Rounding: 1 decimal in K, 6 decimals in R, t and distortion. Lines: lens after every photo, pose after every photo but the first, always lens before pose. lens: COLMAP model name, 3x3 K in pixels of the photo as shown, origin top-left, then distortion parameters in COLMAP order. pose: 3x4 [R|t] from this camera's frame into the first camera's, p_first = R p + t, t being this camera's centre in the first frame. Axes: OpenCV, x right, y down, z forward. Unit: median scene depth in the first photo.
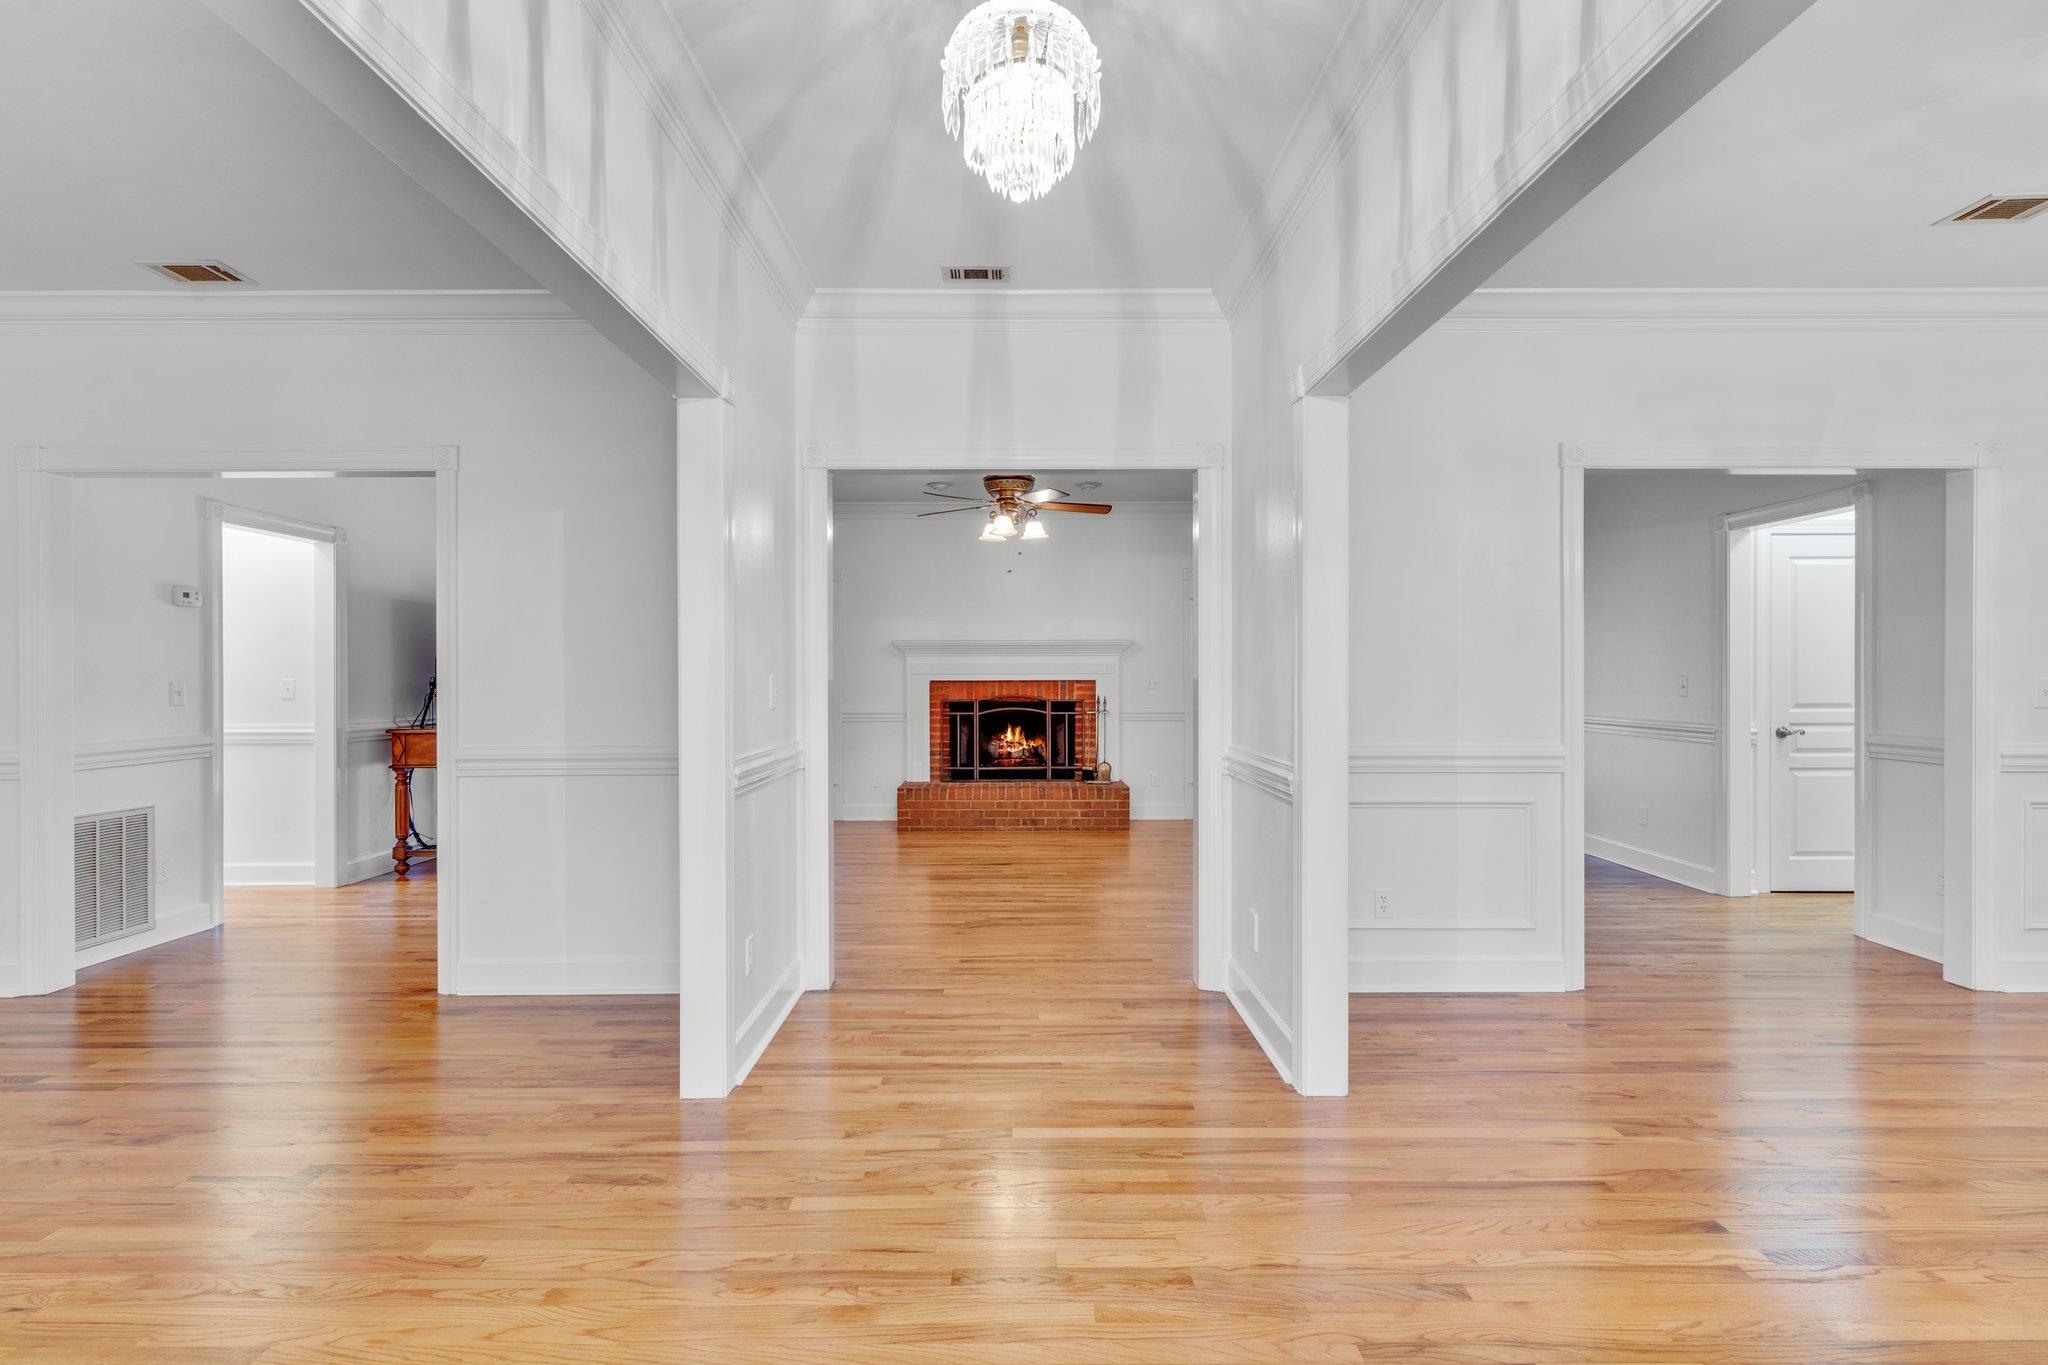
lens RADIAL K [[979.7, 0, 1021.3], [0, 979.7, 688.2], [0, 0, 1]] dist [-0.000141, 0.000097]
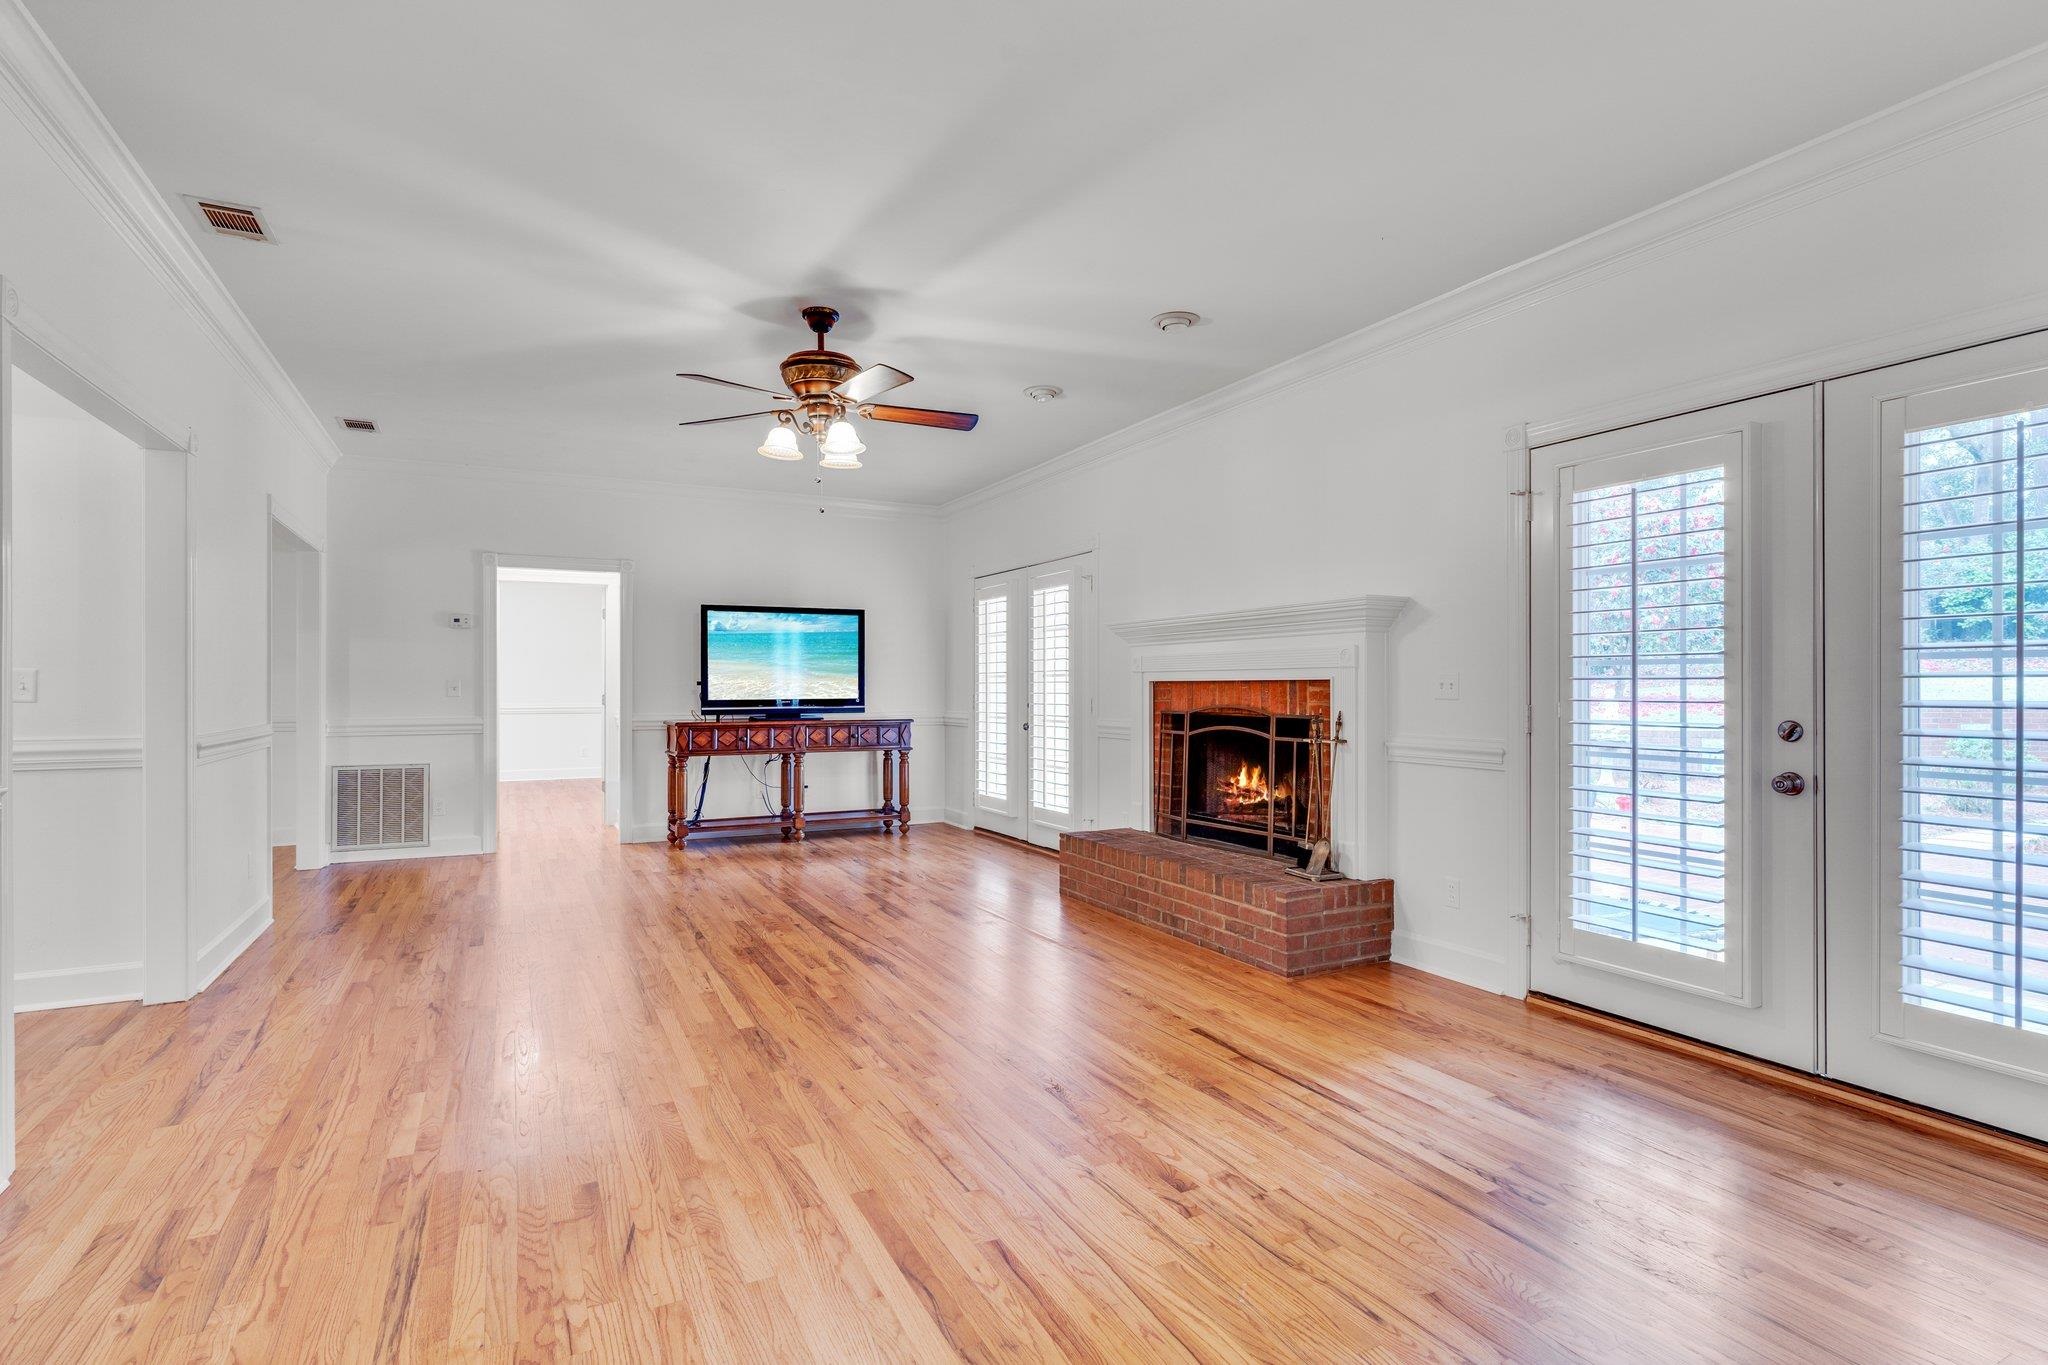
lens RADIAL K [[1008.1, 0, 1024.0], [0, 1008.1, 682.5], [0, 0, 1]] dist [0.000784, 0.000122]
pose [[0.452168, -0.000080, -0.891933, 0.483685], [-0.011220, 0.999920, -0.005778, -0.001811], [0.891862, 0.012620, 0.452131, 0.609523]]
